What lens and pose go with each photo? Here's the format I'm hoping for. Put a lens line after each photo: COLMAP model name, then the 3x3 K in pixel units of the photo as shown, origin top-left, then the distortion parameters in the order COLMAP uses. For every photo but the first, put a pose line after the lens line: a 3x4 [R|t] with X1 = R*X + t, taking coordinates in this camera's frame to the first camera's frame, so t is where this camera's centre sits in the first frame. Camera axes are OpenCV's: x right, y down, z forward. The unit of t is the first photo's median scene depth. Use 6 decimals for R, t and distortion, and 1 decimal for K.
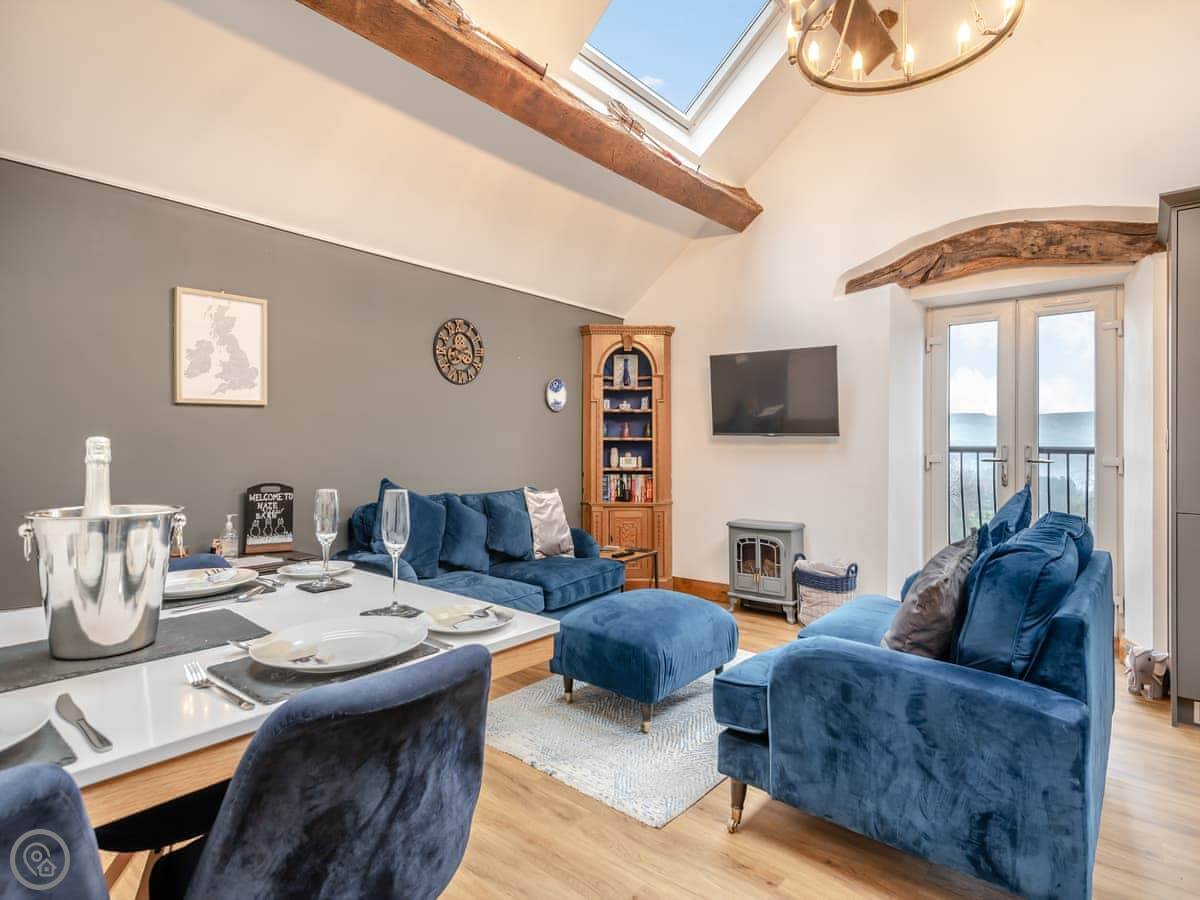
lens RADIAL K [[613.0, 0, 577.7], [0, 613.0, 440.7], [0, 0, 1]] dist [0.034451, -0.021865]
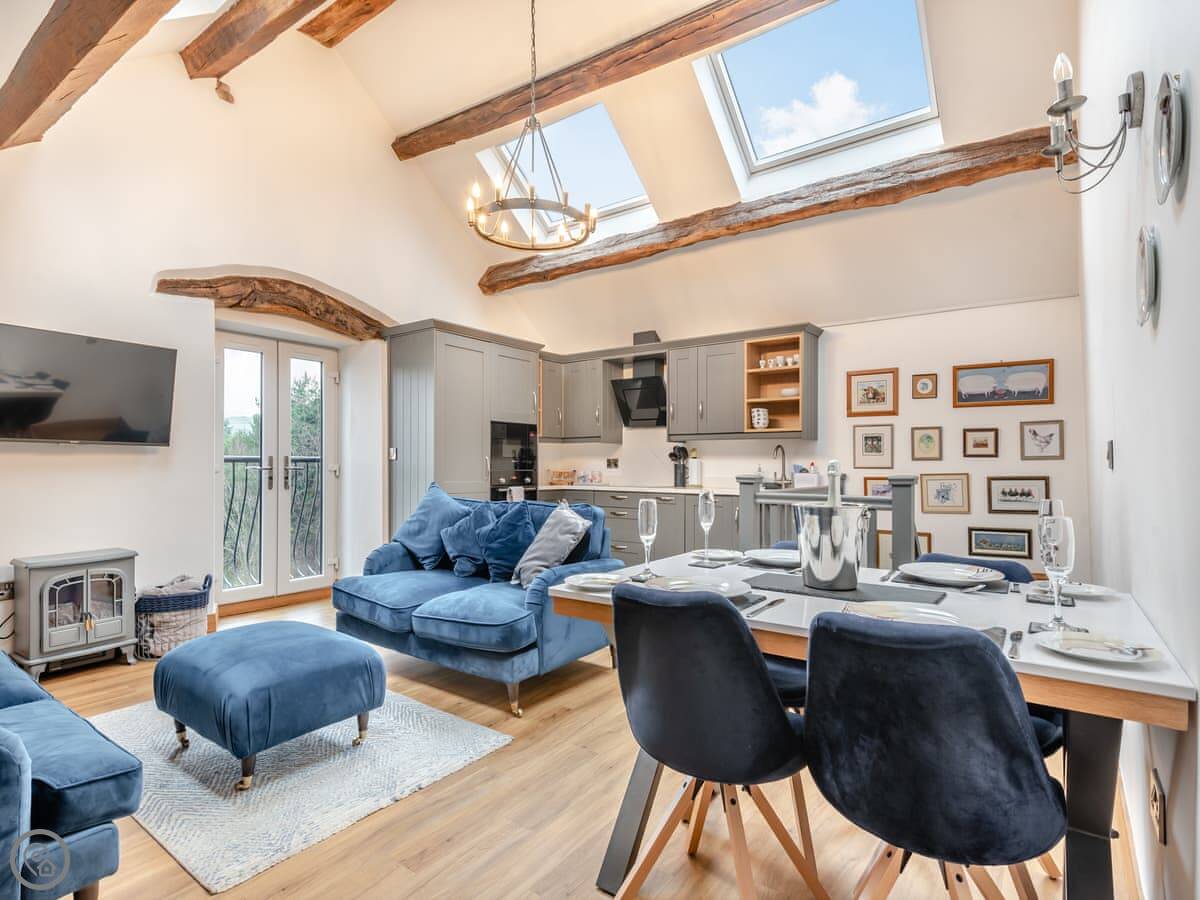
lens RADIAL K [[607.2, 0, 617.1], [0, 607.2, 458.4], [0, 0, 1]] dist [0.023088, -0.015409]
pose [[-0.110848, -0.003345, 0.993832, -0.580195], [-0.017116, 0.999852, 0.001456, -0.002314], [-0.993690, -0.016850, -0.110889, 0.435323]]
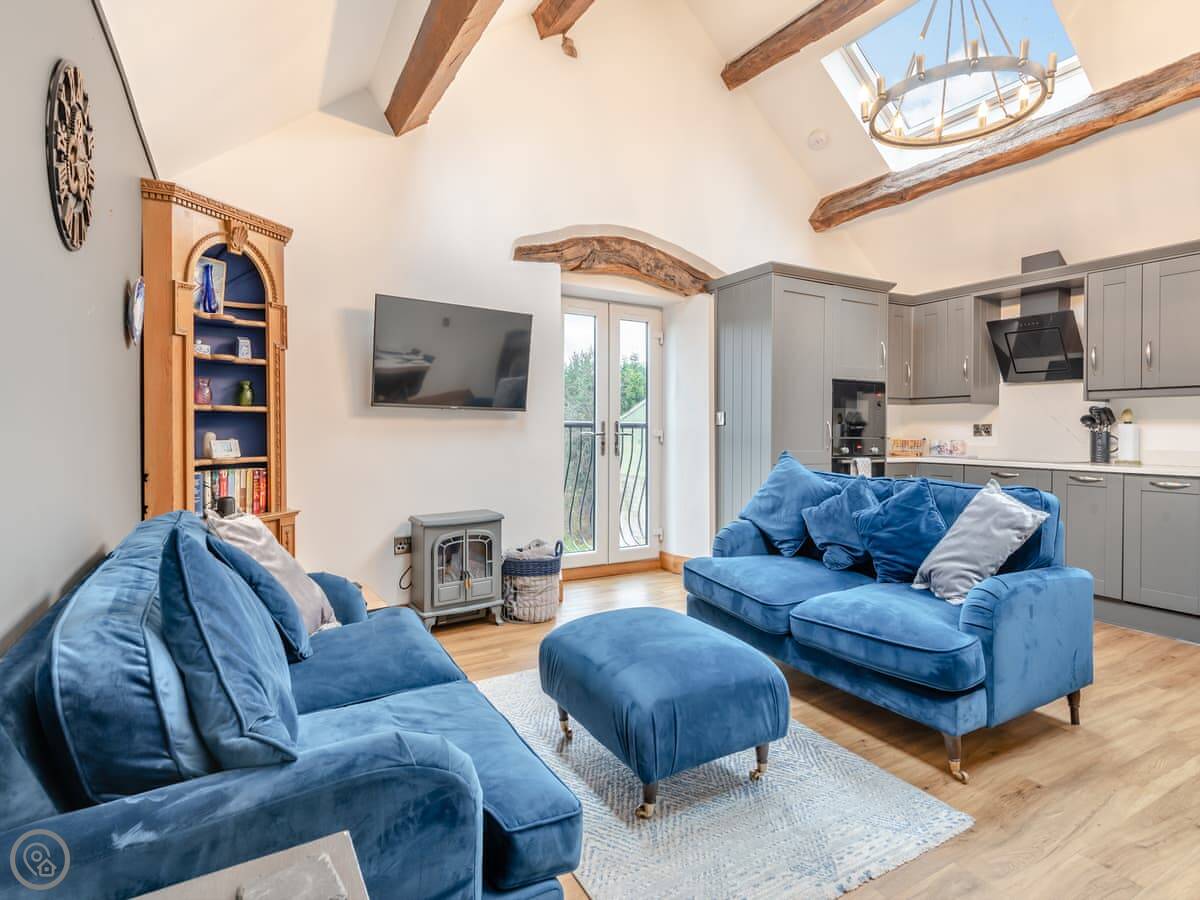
lens RADIAL K [[628.1, 0, 616.8], [0, 628.1, 432.5], [0, 0, 1]] dist [0.035482, -0.030089]
pose [[0.307946, -0.015453, 0.951278, -0.456060], [-0.015106, 0.999663, 0.021130, 0.002284], [-0.951284, -0.020877, 0.307609, 0.578853]]
